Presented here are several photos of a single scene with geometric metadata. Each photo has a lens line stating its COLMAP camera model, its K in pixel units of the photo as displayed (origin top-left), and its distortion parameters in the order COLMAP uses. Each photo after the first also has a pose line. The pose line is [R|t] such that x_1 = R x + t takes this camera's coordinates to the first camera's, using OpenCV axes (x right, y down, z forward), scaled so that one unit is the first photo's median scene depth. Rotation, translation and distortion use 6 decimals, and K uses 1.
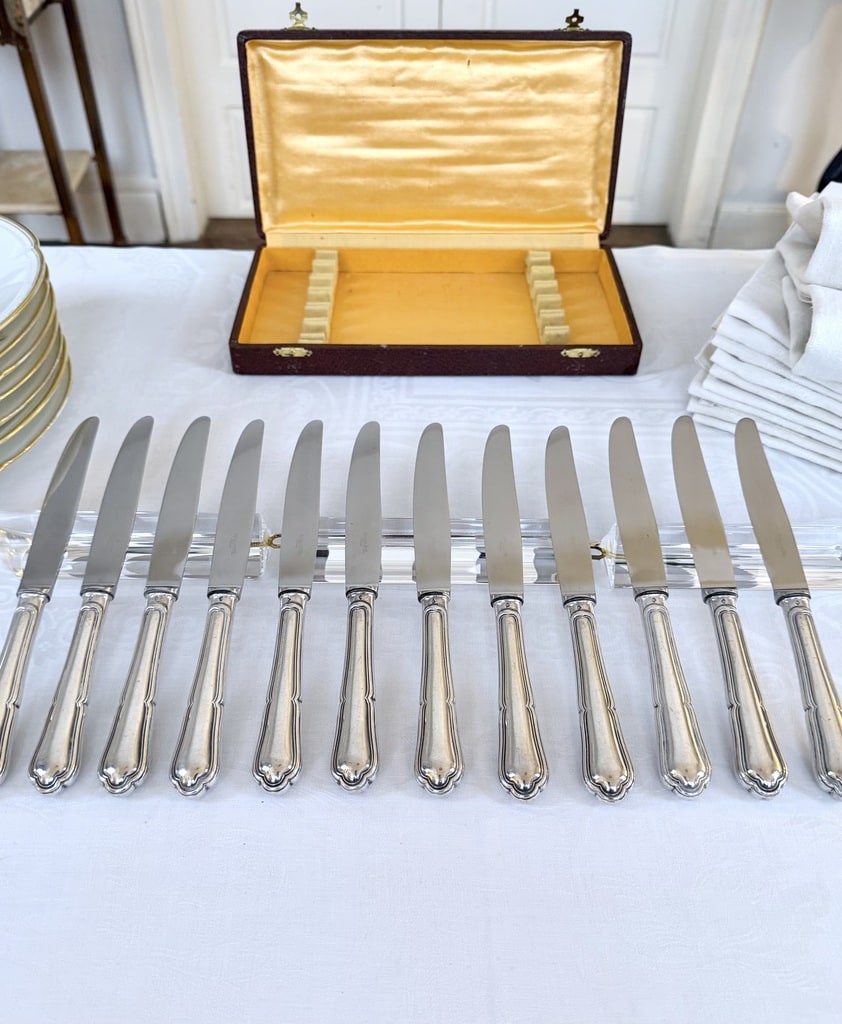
lens RADIAL K [[1045.5, 0, 420.4], [0, 1045.5, 453.4], [0, 0, 1]] dist [0.039590, 0.002049]
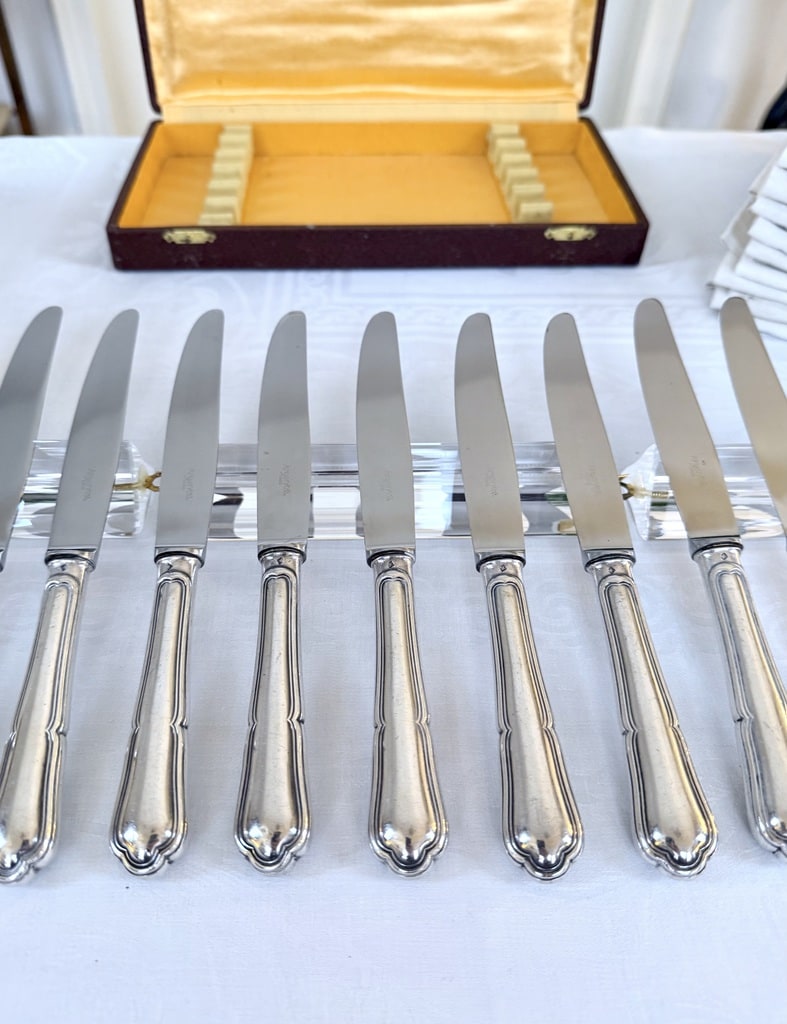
lens RADIAL K [[1037.6, 0, 389.2], [0, 1037.6, 546.8], [0, 0, 1]] dist [-0.073499, -0.011322]
pose [[0.999379, -0.018747, 0.029830, -0.005493], [0.014662, 0.991181, 0.131701, 0.033019], [-0.032036, -0.131182, 0.990841, 0.265986]]
